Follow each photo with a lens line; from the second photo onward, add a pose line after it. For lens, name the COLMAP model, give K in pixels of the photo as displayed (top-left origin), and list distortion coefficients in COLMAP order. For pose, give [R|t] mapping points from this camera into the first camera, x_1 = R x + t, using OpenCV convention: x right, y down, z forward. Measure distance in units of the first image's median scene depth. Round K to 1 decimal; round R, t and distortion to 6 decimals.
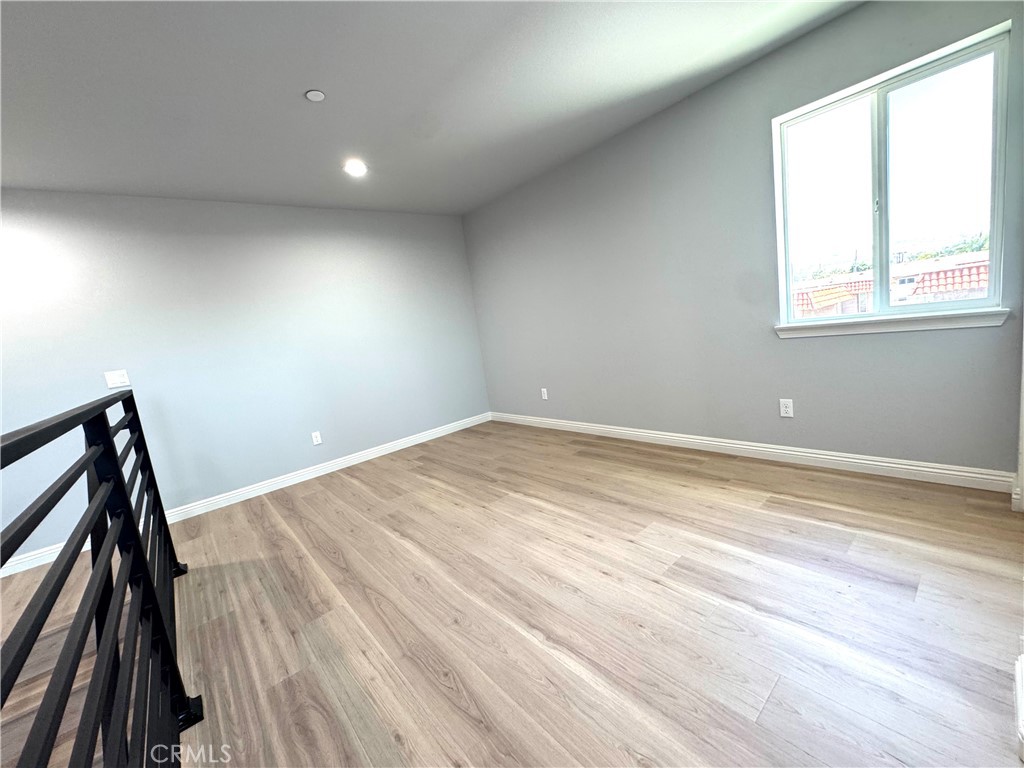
lens RADIAL K [[412.1, 0, 516.0], [0, 412.1, 383.9], [0, 0, 1]] dist [-0.001268, 0.000364]
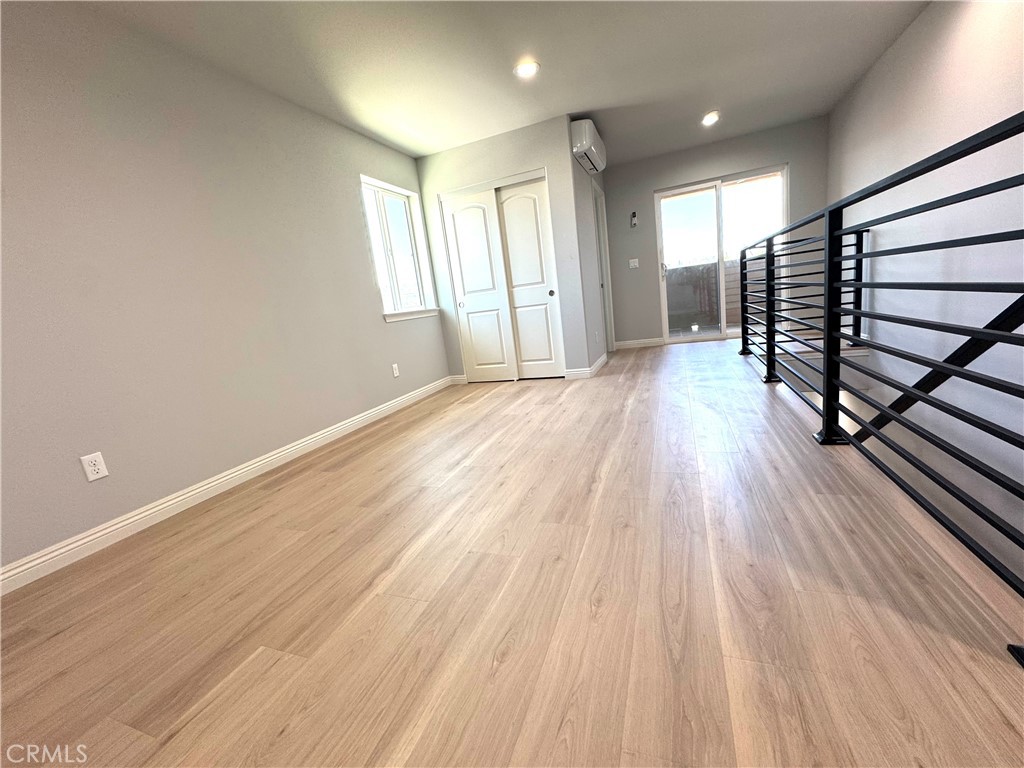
lens RADIAL K [[412.1, 0, 515.5], [0, 412.1, 387.1], [0, 0, 1]] dist [-0.001268, 0.000364]
pose [[-0.455601, 0.020477, 0.889948, -0.870166], [0.317632, 0.937667, 0.141034, 0.045180], [-0.831587, 0.346931, -0.433706, 1.350228]]
